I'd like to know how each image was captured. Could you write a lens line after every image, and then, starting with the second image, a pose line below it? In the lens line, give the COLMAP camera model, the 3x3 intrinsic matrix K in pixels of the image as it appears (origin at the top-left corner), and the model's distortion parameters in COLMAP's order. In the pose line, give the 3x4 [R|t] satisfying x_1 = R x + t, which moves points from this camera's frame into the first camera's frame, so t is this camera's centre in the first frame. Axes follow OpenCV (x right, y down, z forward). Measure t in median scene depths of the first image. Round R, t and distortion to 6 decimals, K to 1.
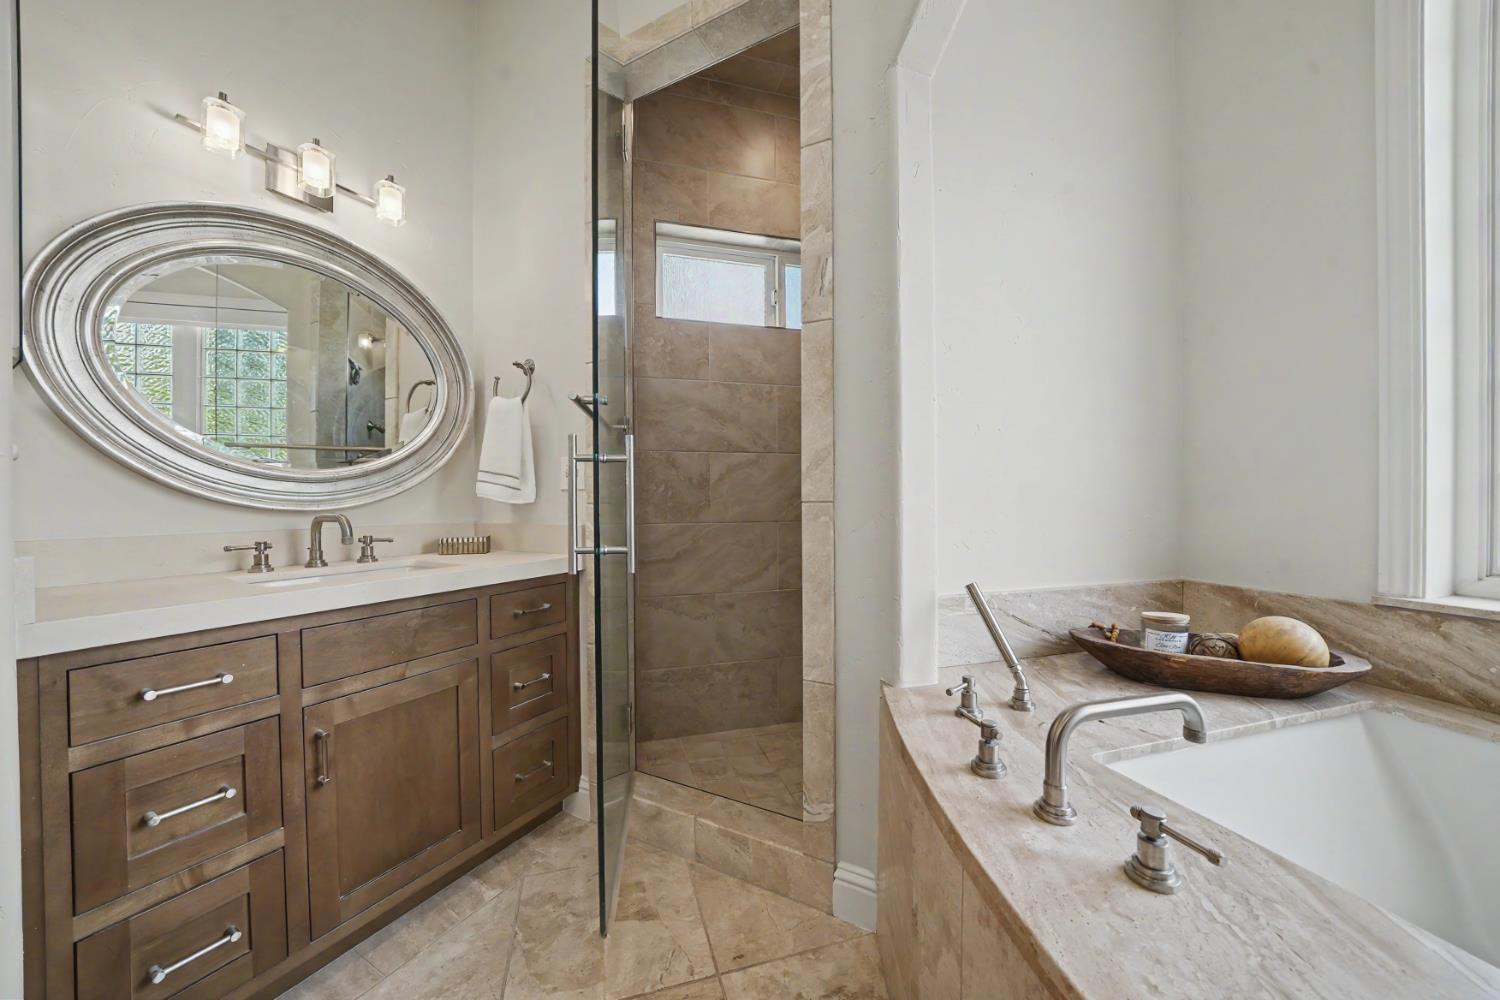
lens RADIAL K [[524.3, 0, 742.6], [0, 524.3, 505.0], [0, 0, 1]] dist [-0.021591, 0.000037]
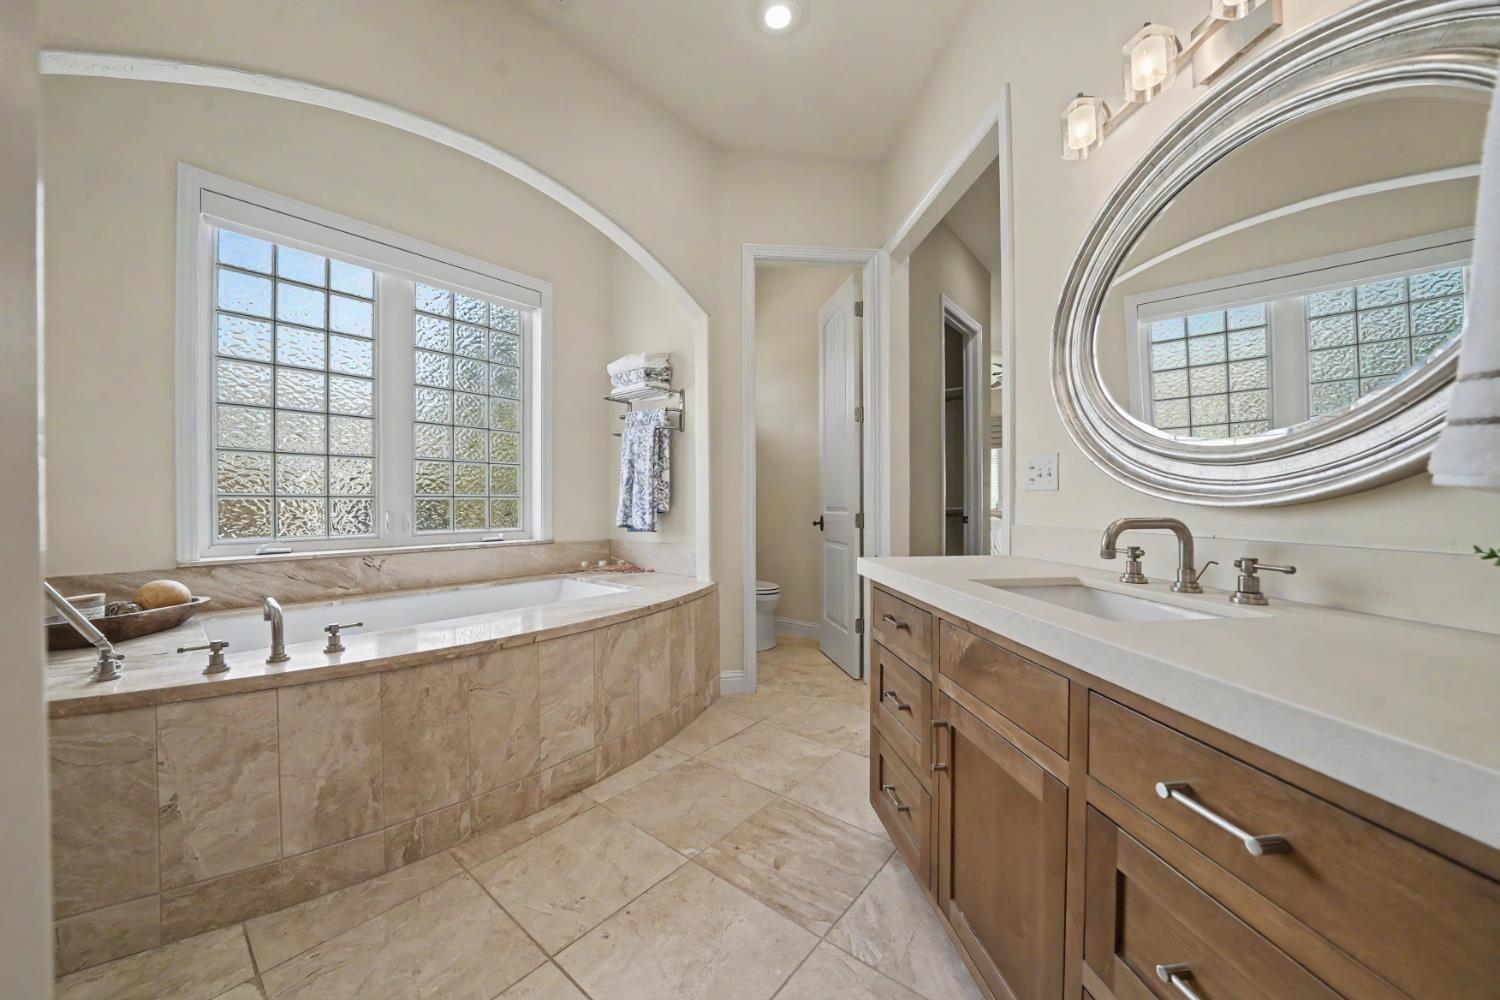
lens RADIAL K [[524.3, 0, 742.6], [0, 524.3, 505.0], [0, 0, 1]] dist [-0.021591, 0.000037]
pose [[-0.557968, 0.002796, 0.829857, -1.010082], [0.014646, 0.999872, 0.006478, -0.000154], [-0.829733, 0.015768, -0.557938, 0.288045]]
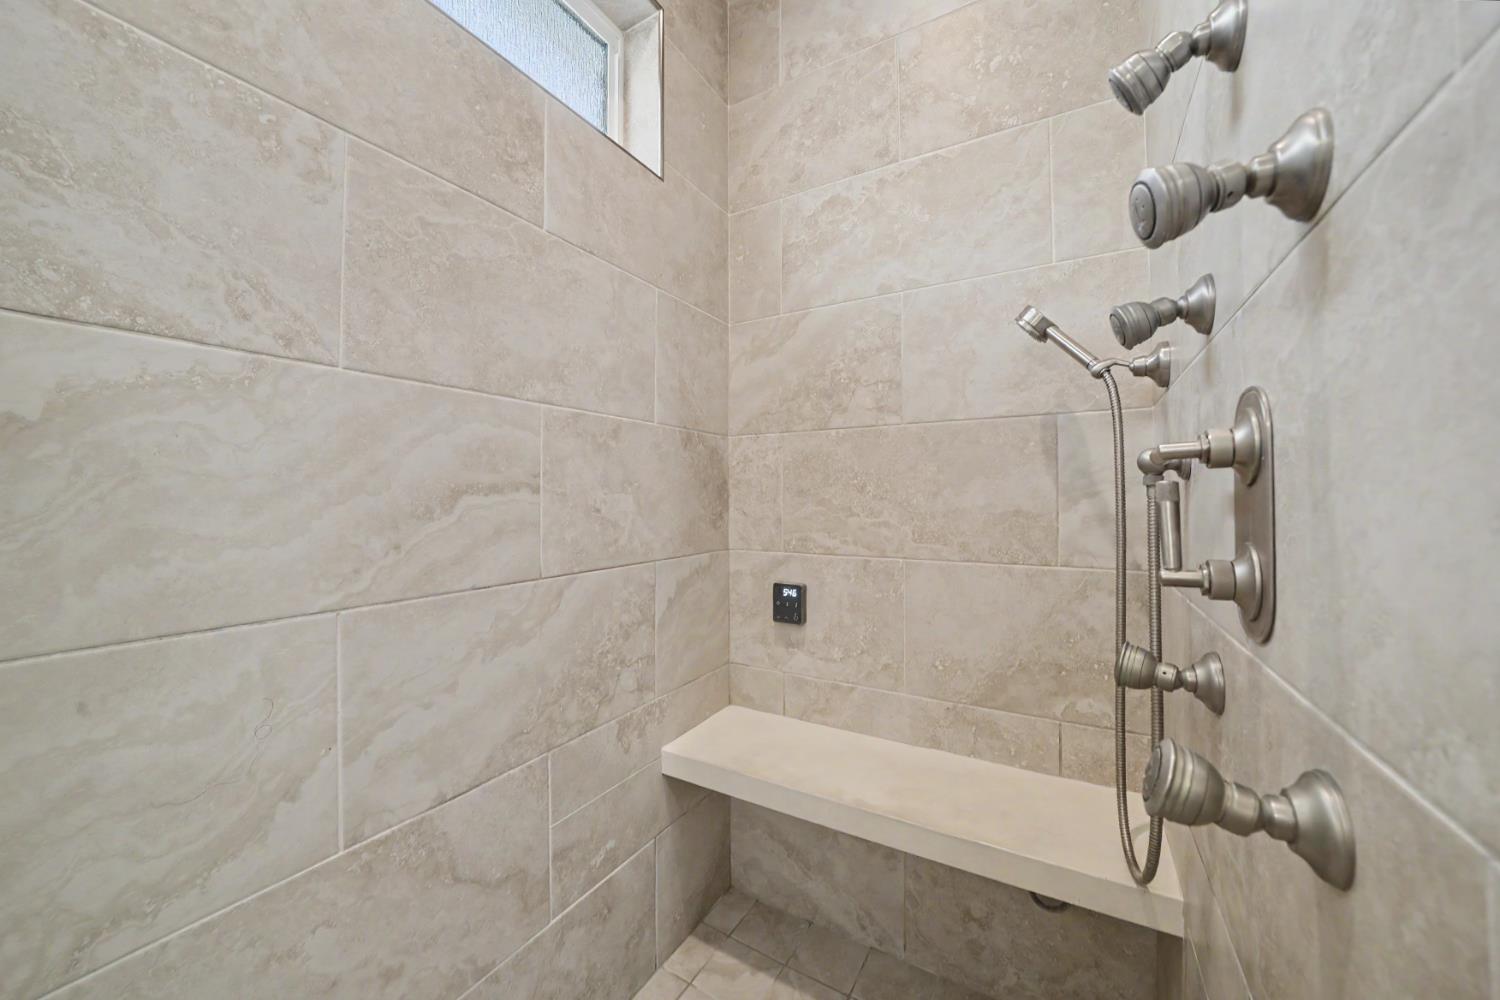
lens RADIAL K [[537.7, 0, 740.5], [0, 537.7, 498.2], [0, 0, 1]] dist [-0.027523, -0.000038]
pose [[0.735560, 0.006215, 0.677431, 0.049298], [0.004751, 0.999886, -0.014332, -0.037499], [-0.677443, 0.013761, 0.735446, 1.025059]]
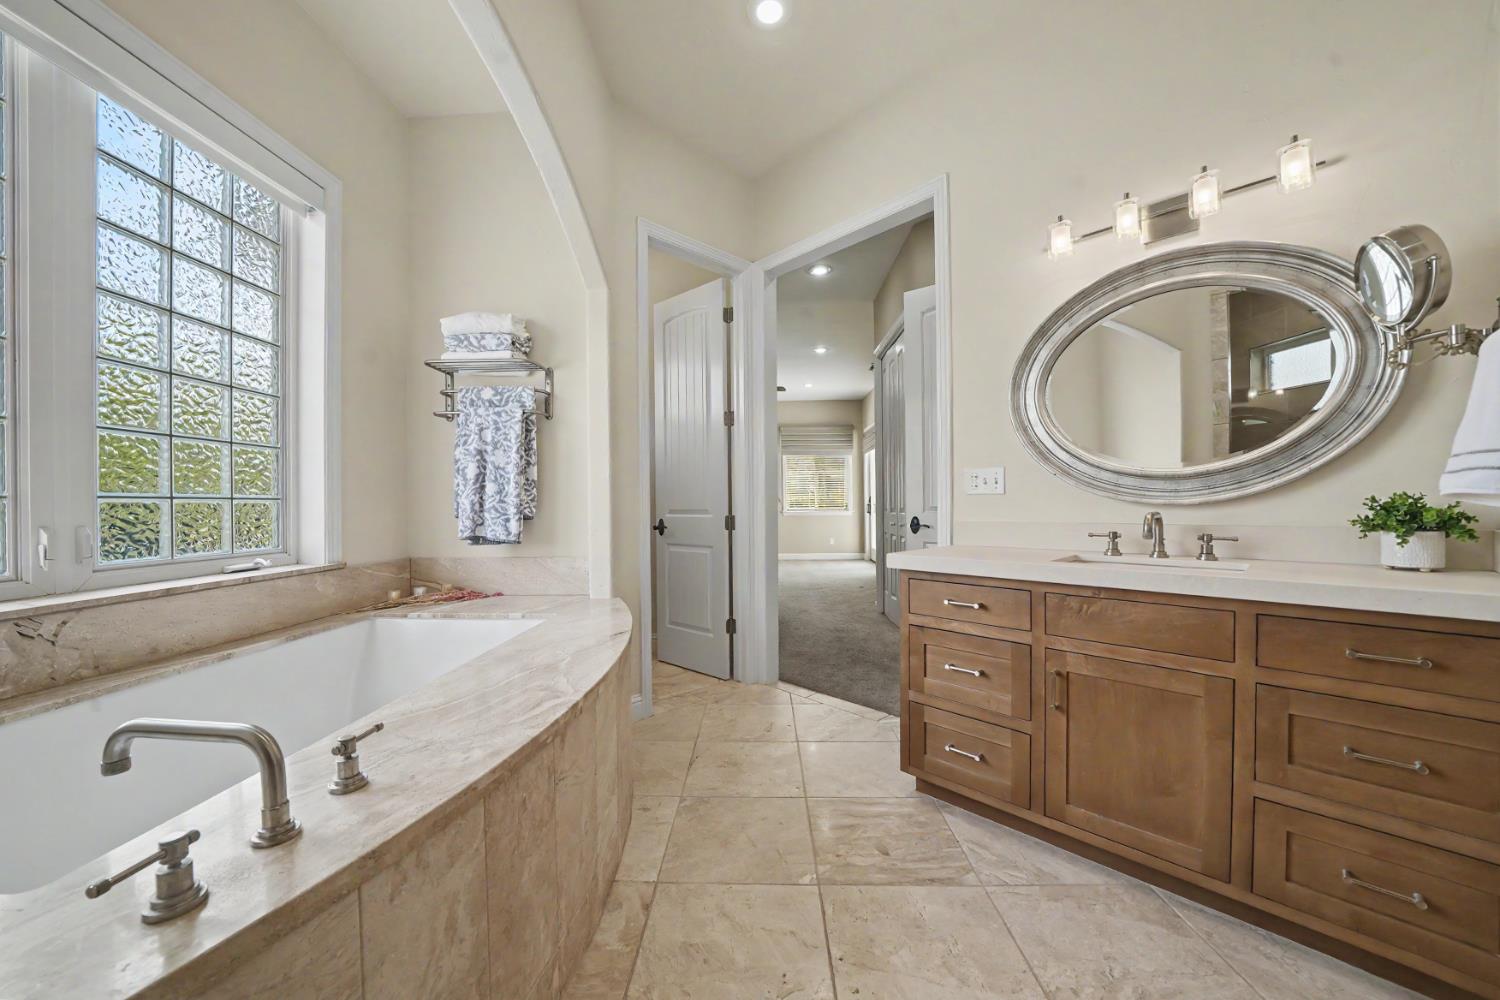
lens RADIAL K [[537.0, 0, 742.8], [0, 537.0, 507.3], [0, 0, 1]] dist [-0.020082, 0.000053]
pose [[-0.948790, 0.011152, 0.315710, -0.263214], [0.016439, 0.999766, 0.014086, -0.010821], [-0.315479, 0.018554, -0.948751, 0.793180]]
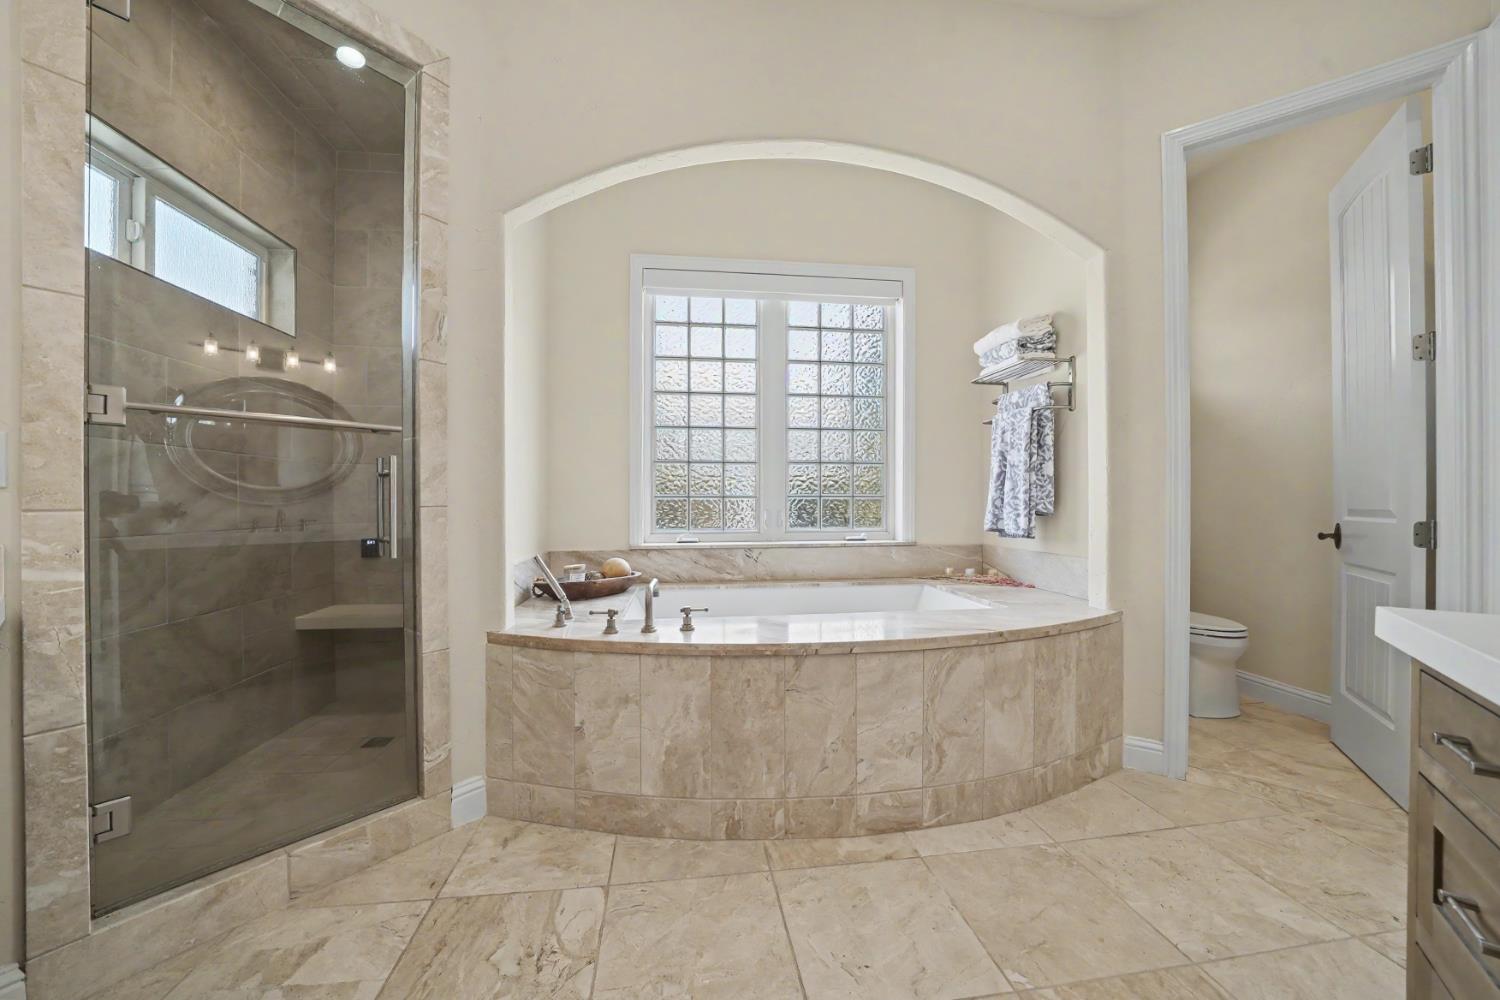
lens RADIAL K [[530.2, 0, 745.8], [0, 530.2, 504.6], [0, 0, 1]] dist [-0.028050, 0.003211]
pose [[0.146979, 0.002208, 0.989137, -0.888746], [0.011277, 0.999929, -0.003908, 0.002437], [-0.989075, 0.011729, 0.146944, 0.073379]]
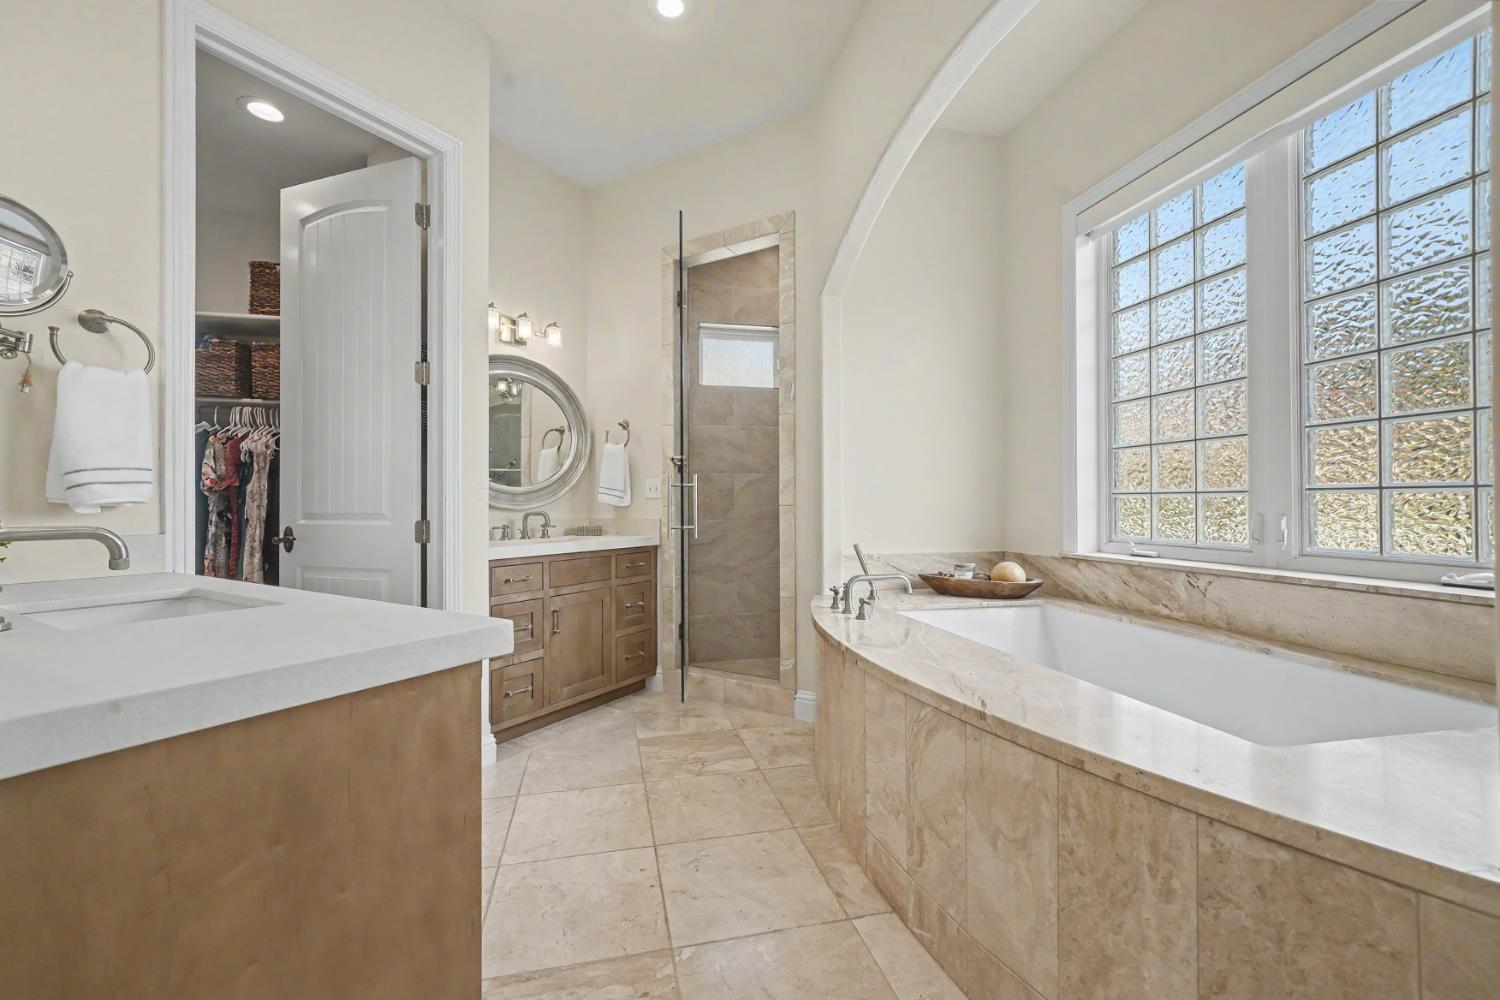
lens RADIAL K [[626.7, 0, 750.0], [0, 626.7, 500.0], [0, 0, 1]] dist [0.000124, 0.000055]
pose [[0.998937, 0.001323, -0.046084, 0.101324], [-0.002052, 0.999873, -0.015775, 0.010032], [0.046057, 0.015853, 0.998813, -1.230132]]
